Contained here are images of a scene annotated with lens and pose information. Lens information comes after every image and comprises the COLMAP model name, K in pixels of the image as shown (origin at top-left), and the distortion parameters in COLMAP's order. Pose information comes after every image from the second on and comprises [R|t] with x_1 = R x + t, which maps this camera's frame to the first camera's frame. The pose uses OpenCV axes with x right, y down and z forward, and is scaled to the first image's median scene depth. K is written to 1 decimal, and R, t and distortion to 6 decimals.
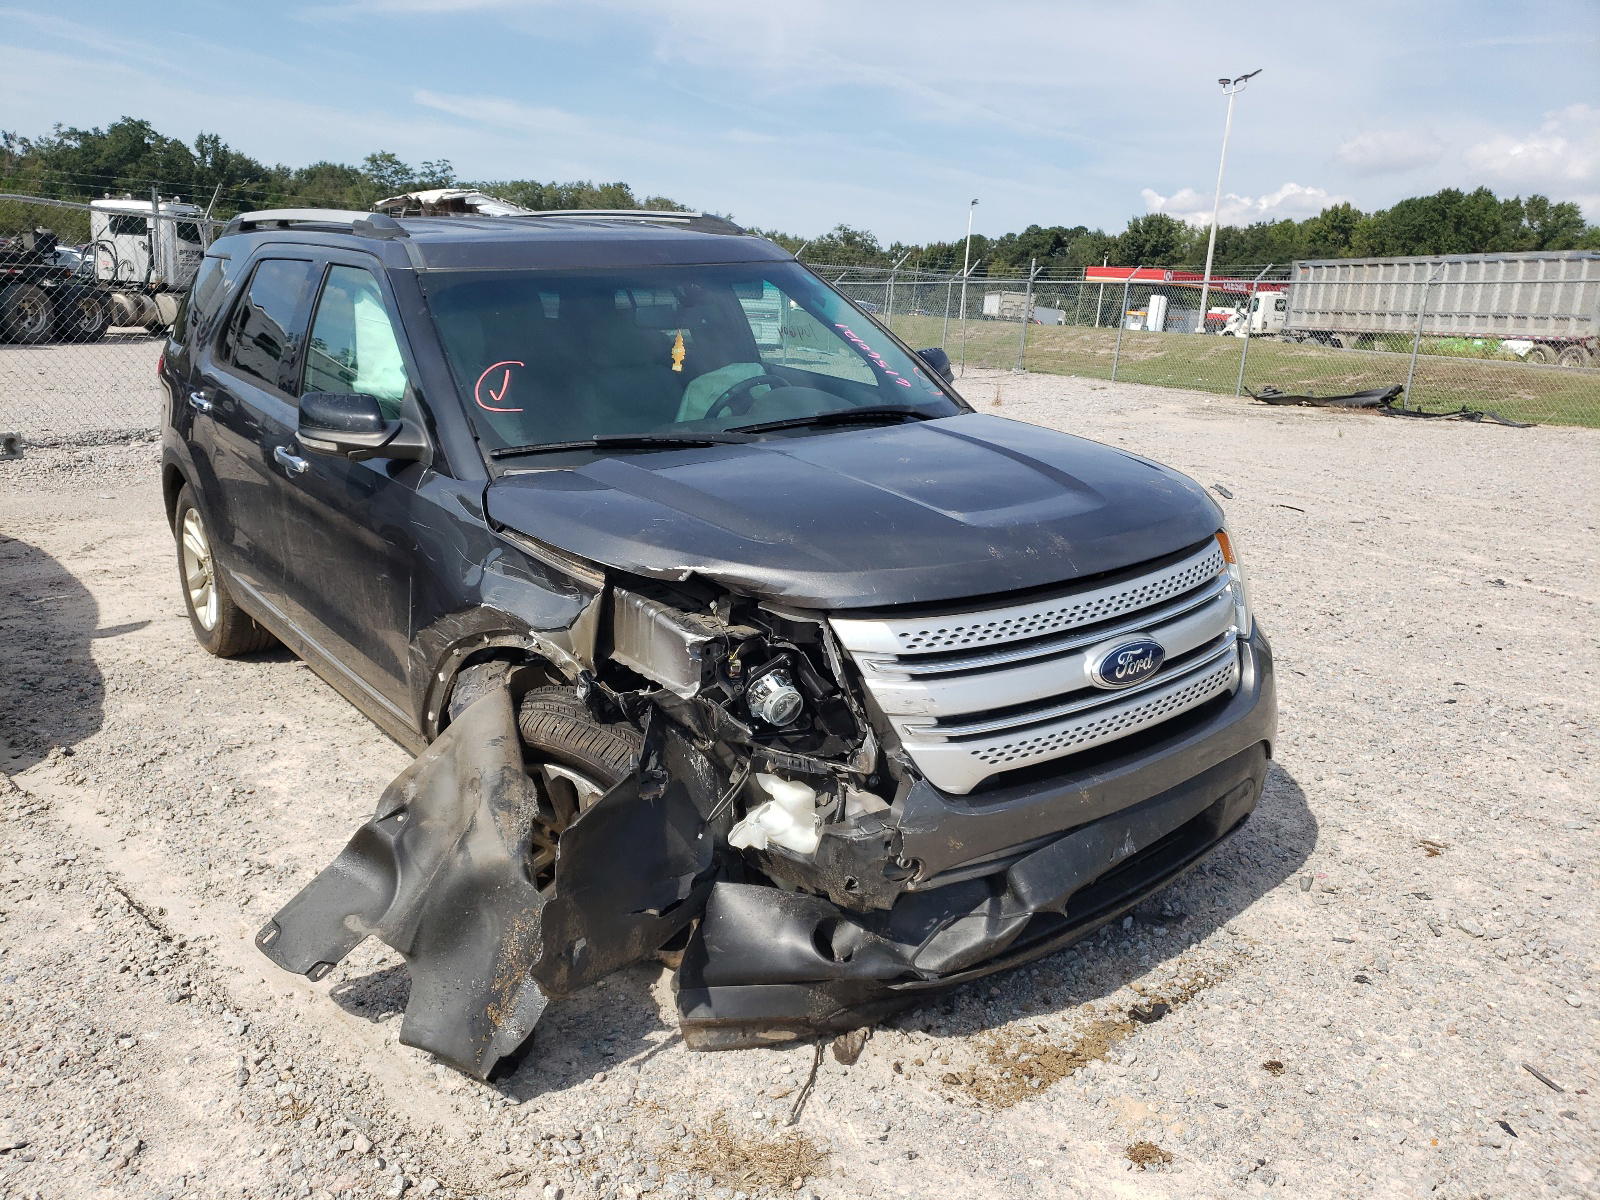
lens RADIAL K [[1211.8, 0, 800.0], [0, 1211.8, 600.0], [0, 0, 1]] dist [0.084414, -0.122100]
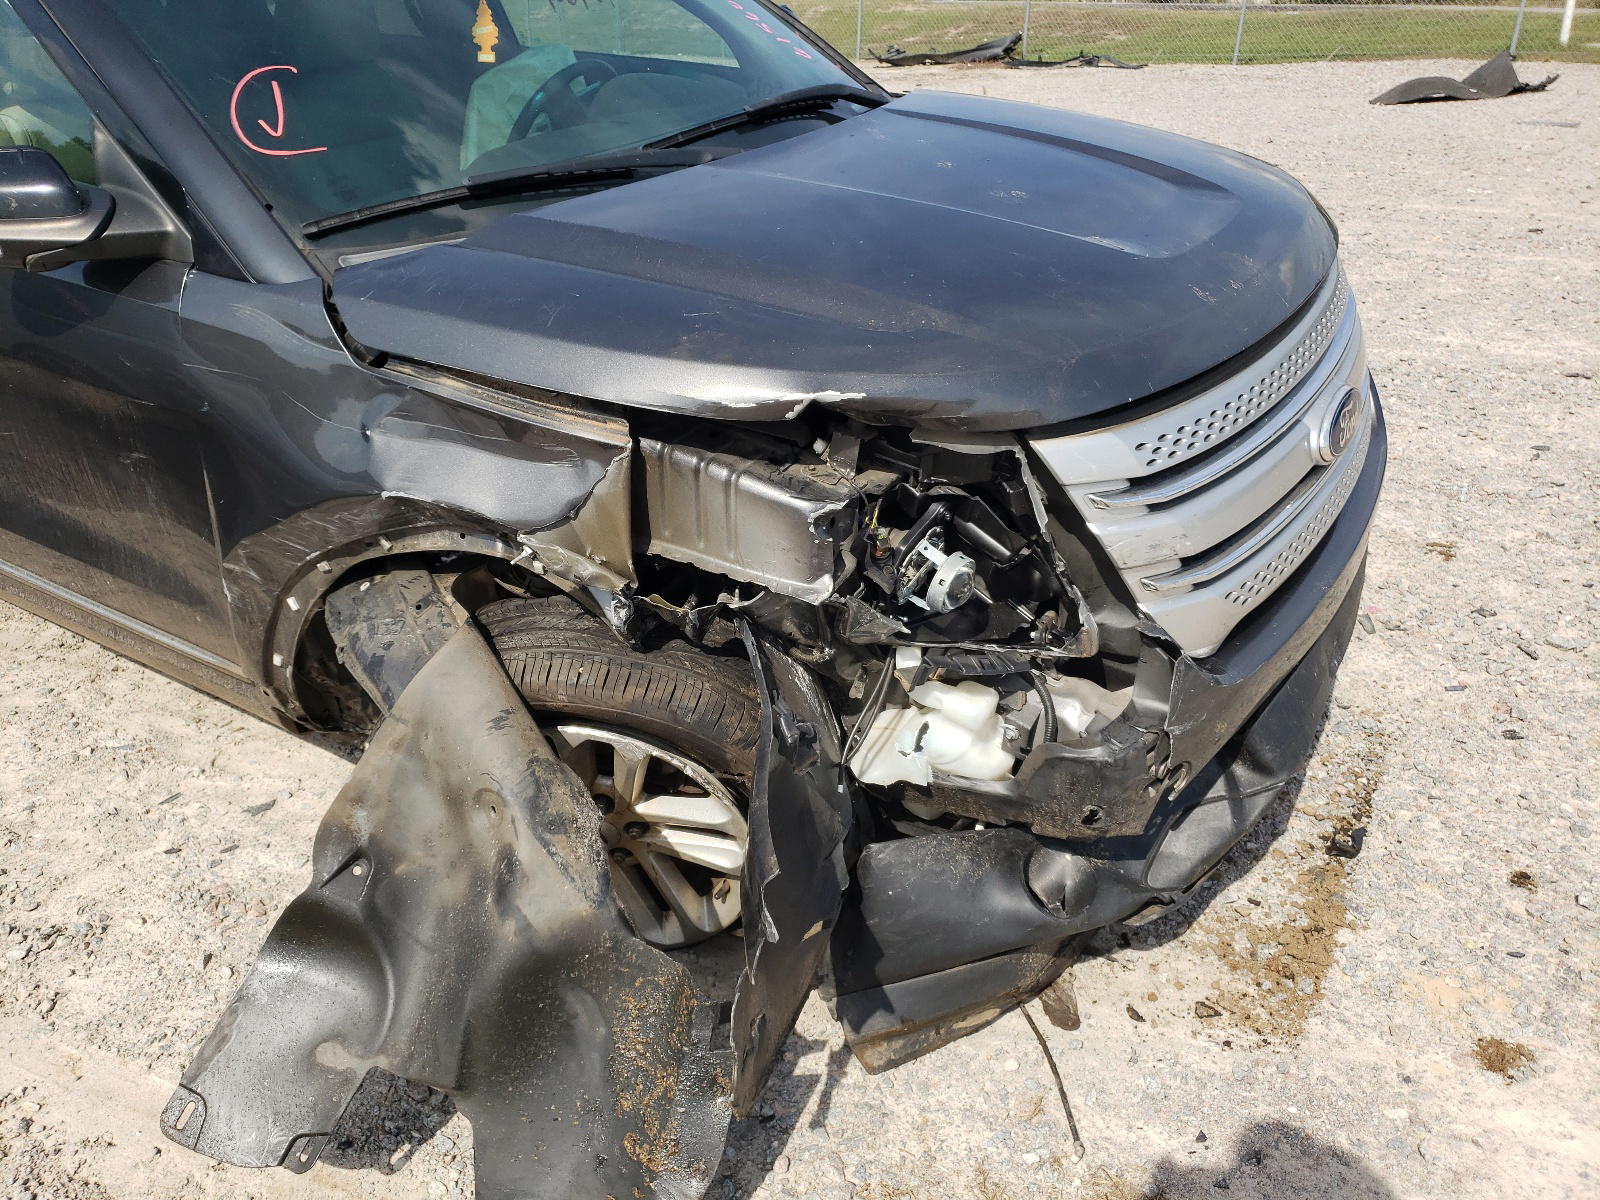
lens RADIAL K [[1233.1, 0, 799.5], [0, 1233.1, 580.2], [0, 0, 1]] dist [0.036138, -0.009493]
pose [[0.945680, -0.193846, 0.260985, -0.253329], [0.133459, 0.963505, 0.232049, -0.075629], [-0.296442, -0.184614, 0.937038, 0.384356]]
